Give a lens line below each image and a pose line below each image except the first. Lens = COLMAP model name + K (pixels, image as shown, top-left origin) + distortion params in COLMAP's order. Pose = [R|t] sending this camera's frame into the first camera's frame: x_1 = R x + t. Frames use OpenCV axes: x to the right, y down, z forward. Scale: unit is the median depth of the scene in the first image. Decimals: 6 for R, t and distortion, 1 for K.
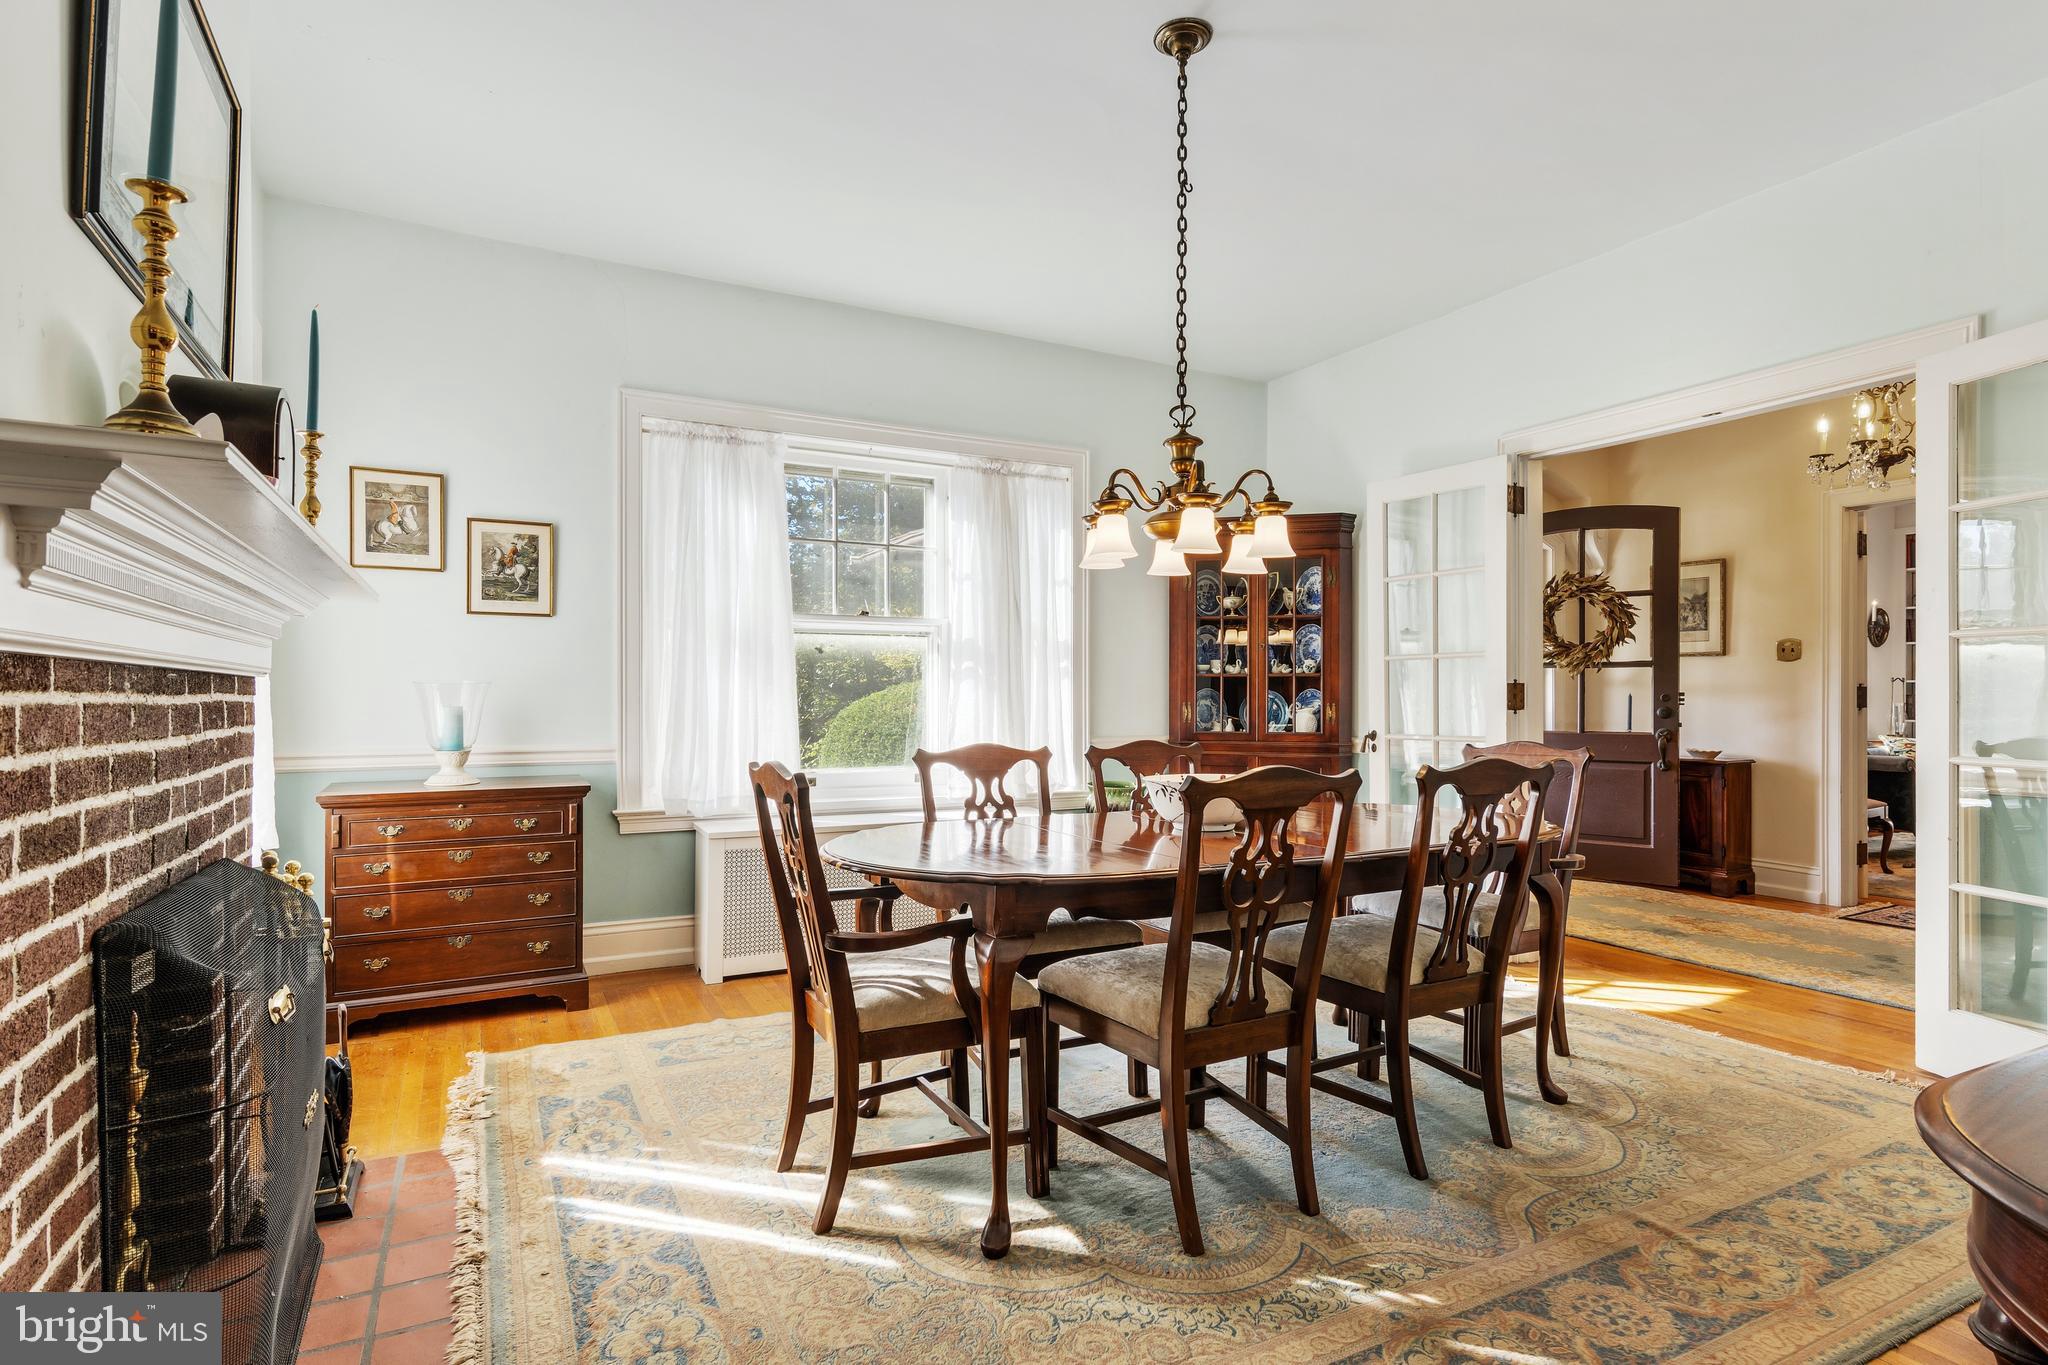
lens RADIAL K [[1074.7, 0, 1029.3], [0, 1074.7, 691.1], [0, 0, 1]] dist [0.013286, -0.005172]
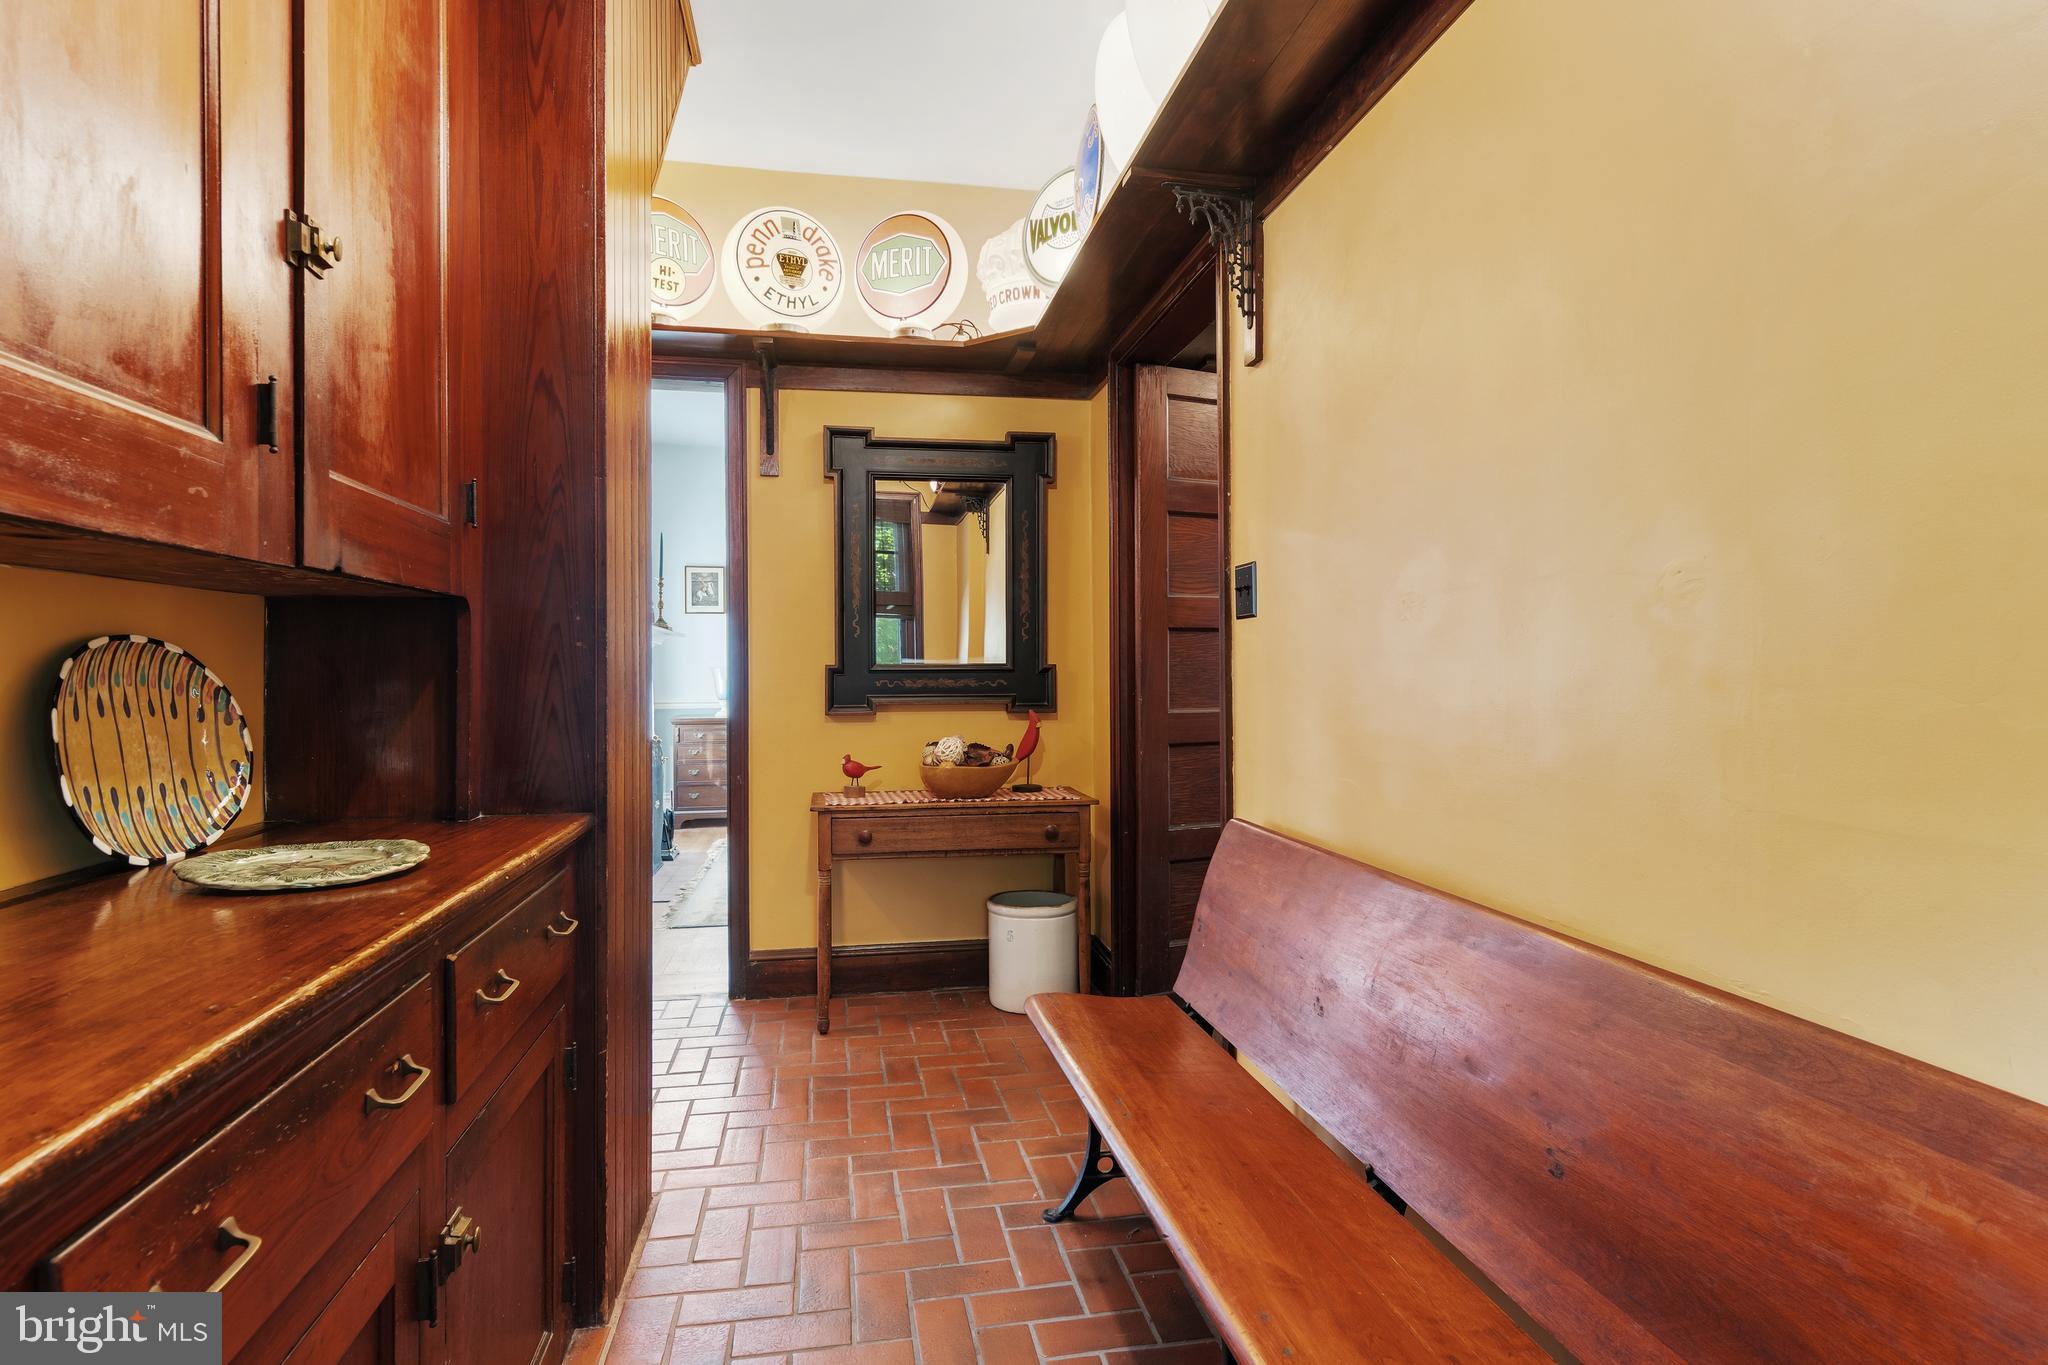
lens RADIAL K [[1074.7, 0, 1023.0], [0, 1074.7, 676.2], [0, 0, 1]] dist [0.013286, -0.005172]
pose [[0.955742, 0.001810, -0.294202, 0.624537], [-0.000133, 0.999984, 0.005722, -0.003189], [0.294207, -0.005430, 0.955726, -0.821407]]
